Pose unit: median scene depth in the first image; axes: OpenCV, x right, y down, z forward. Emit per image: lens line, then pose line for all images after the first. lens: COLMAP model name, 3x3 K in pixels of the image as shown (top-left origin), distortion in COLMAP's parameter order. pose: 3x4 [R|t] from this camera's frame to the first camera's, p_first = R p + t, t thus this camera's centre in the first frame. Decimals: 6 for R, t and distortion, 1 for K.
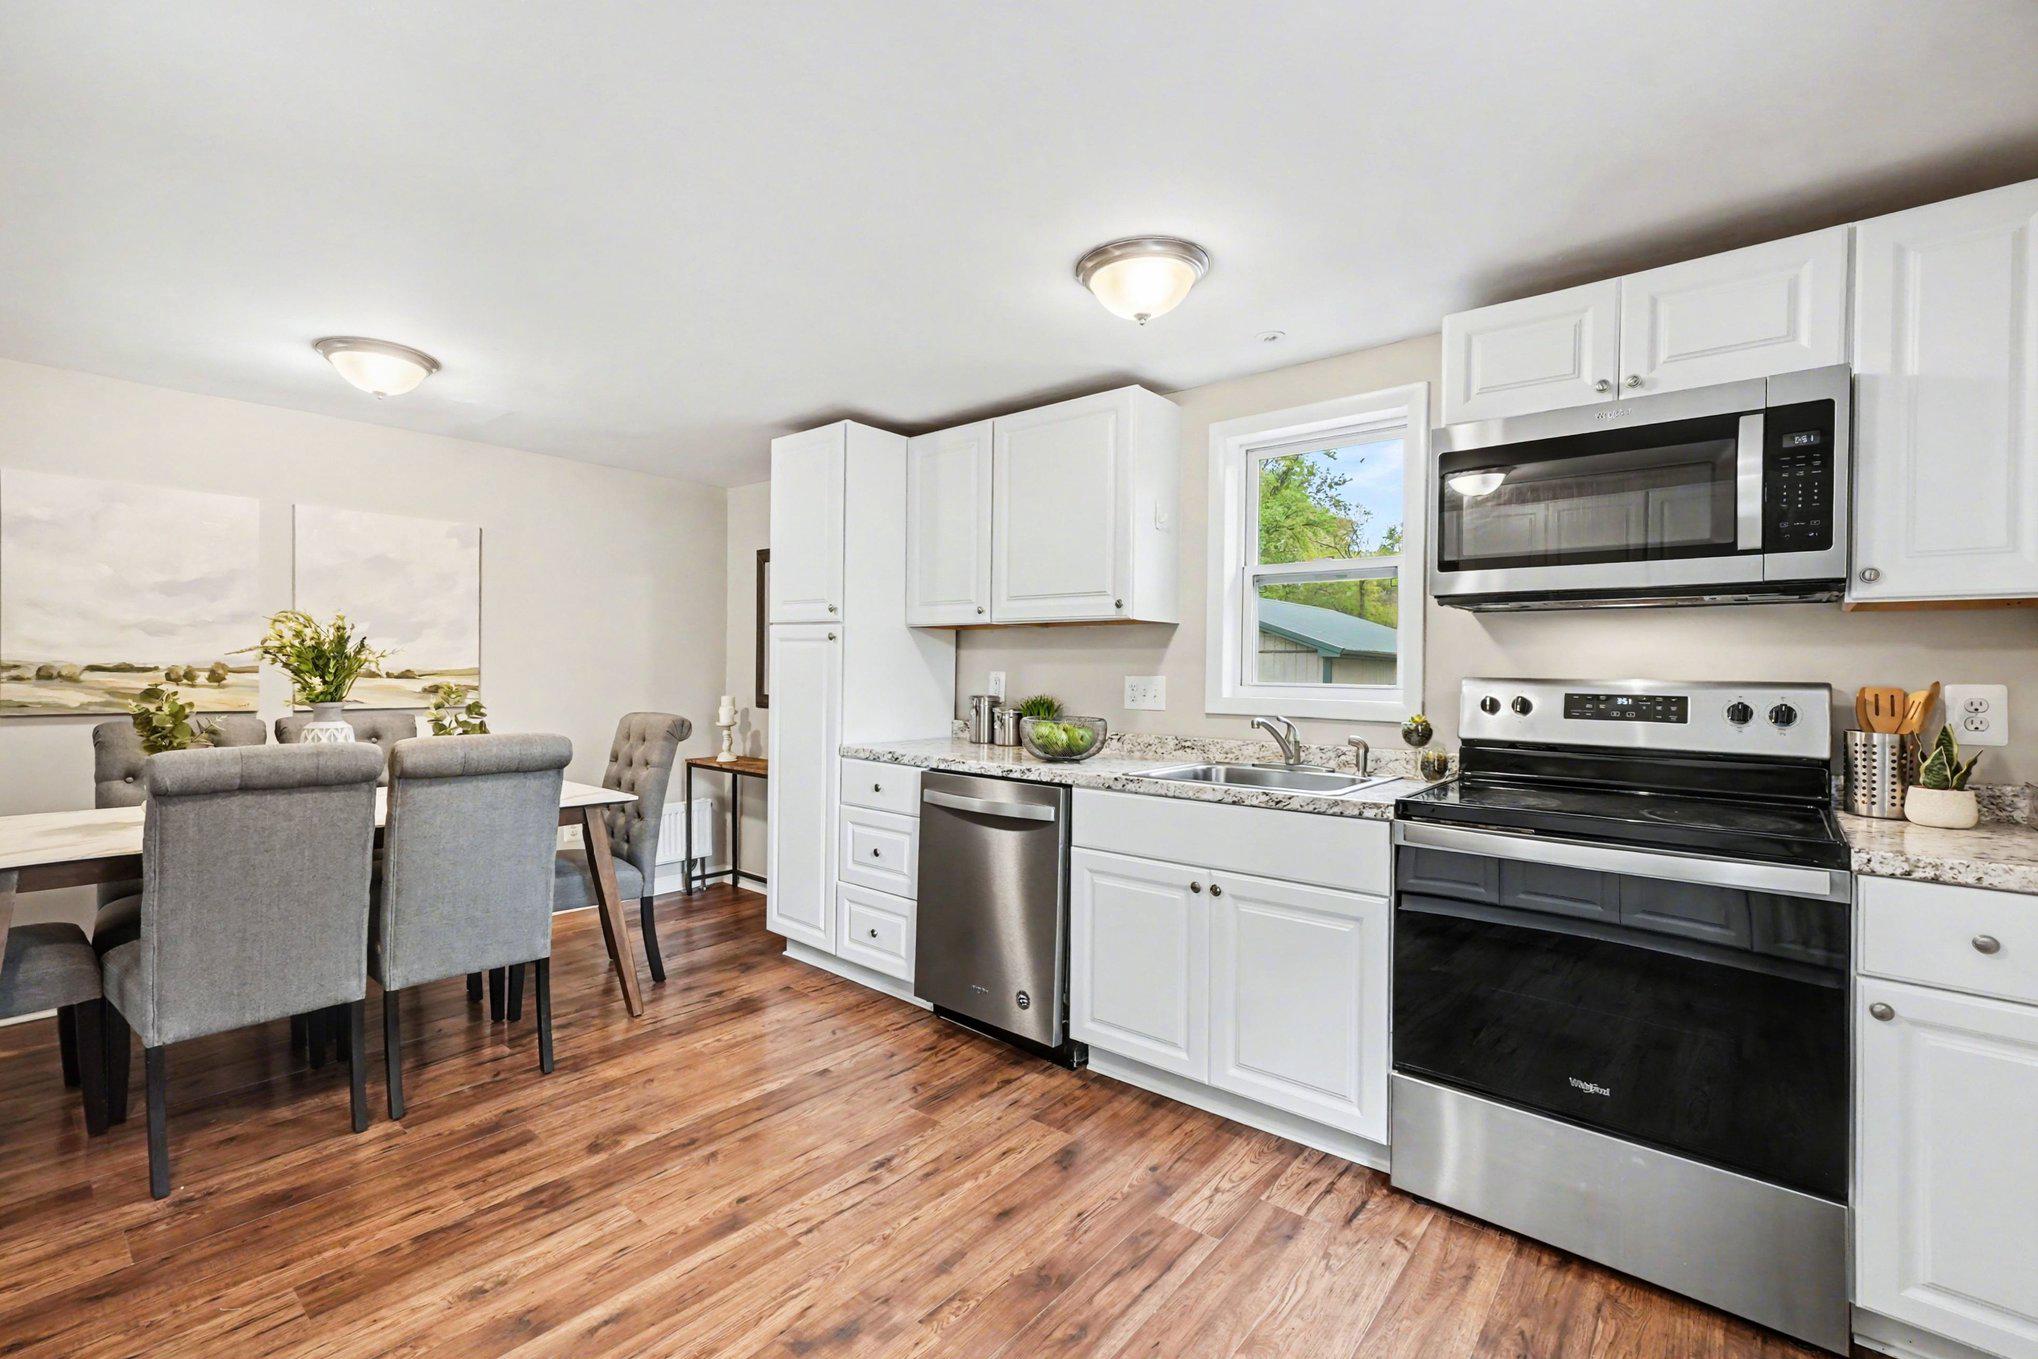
lens RADIAL K [[890.5, 0, 1019.0], [0, 890.5, 679.5], [0, 0, 1]] dist [-0.000684, 0.010091]
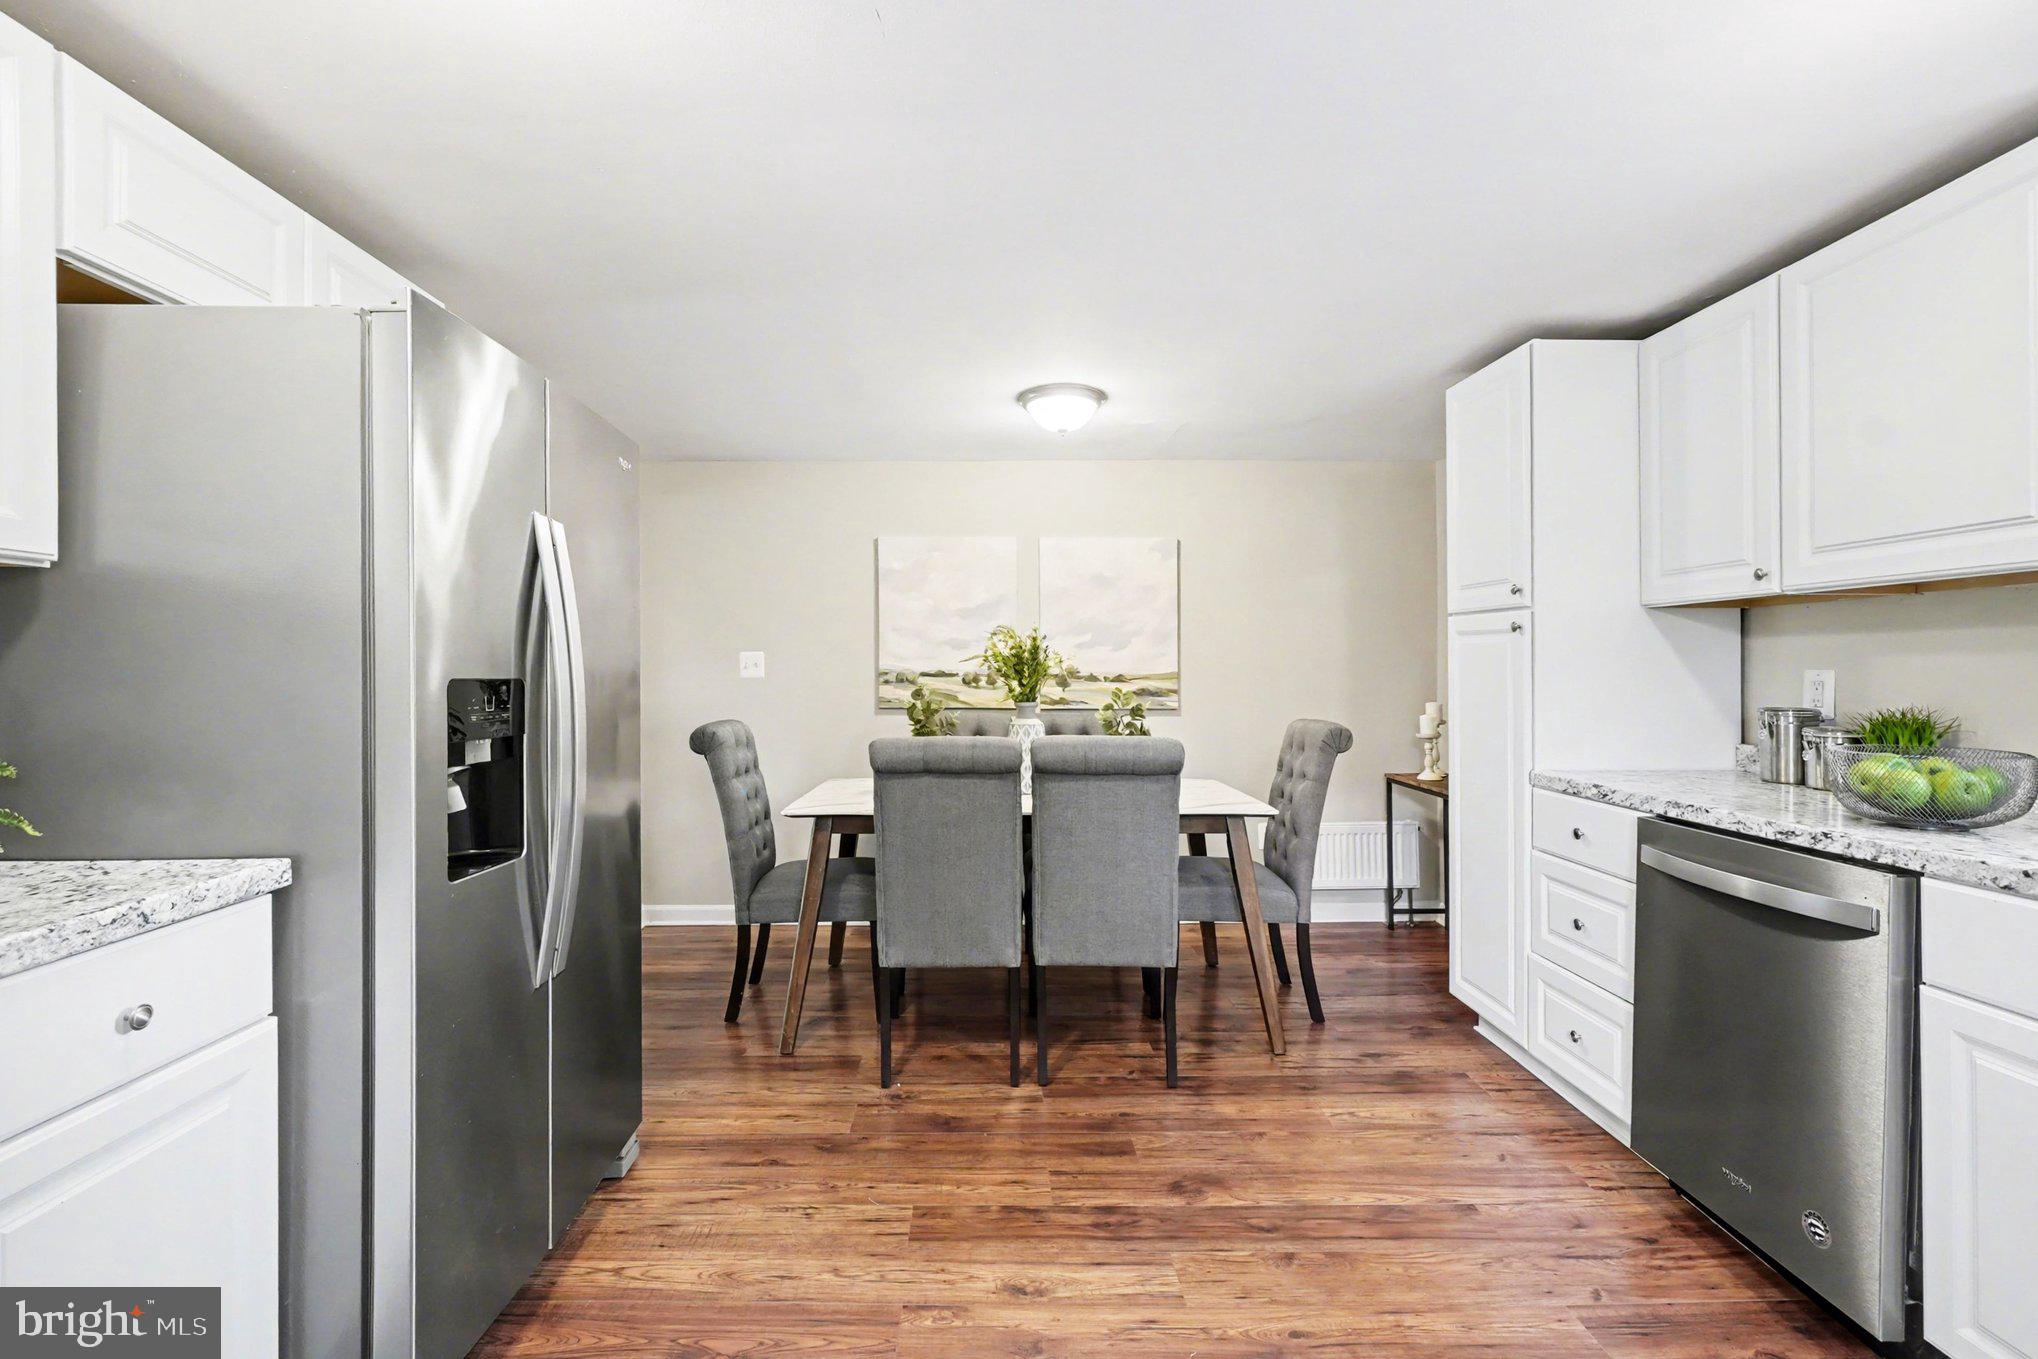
lens RADIAL K [[919.0, 0, 1019.3], [0, 919.0, 654.9], [0, 0, 1]] dist [-0.001071, -0.000467]
pose [[0.657155, -0.023594, -0.753386, 0.119227], [-0.001081, 0.999479, -0.032244, 0.002315], [0.753755, 0.022004, 0.656787, 0.193114]]
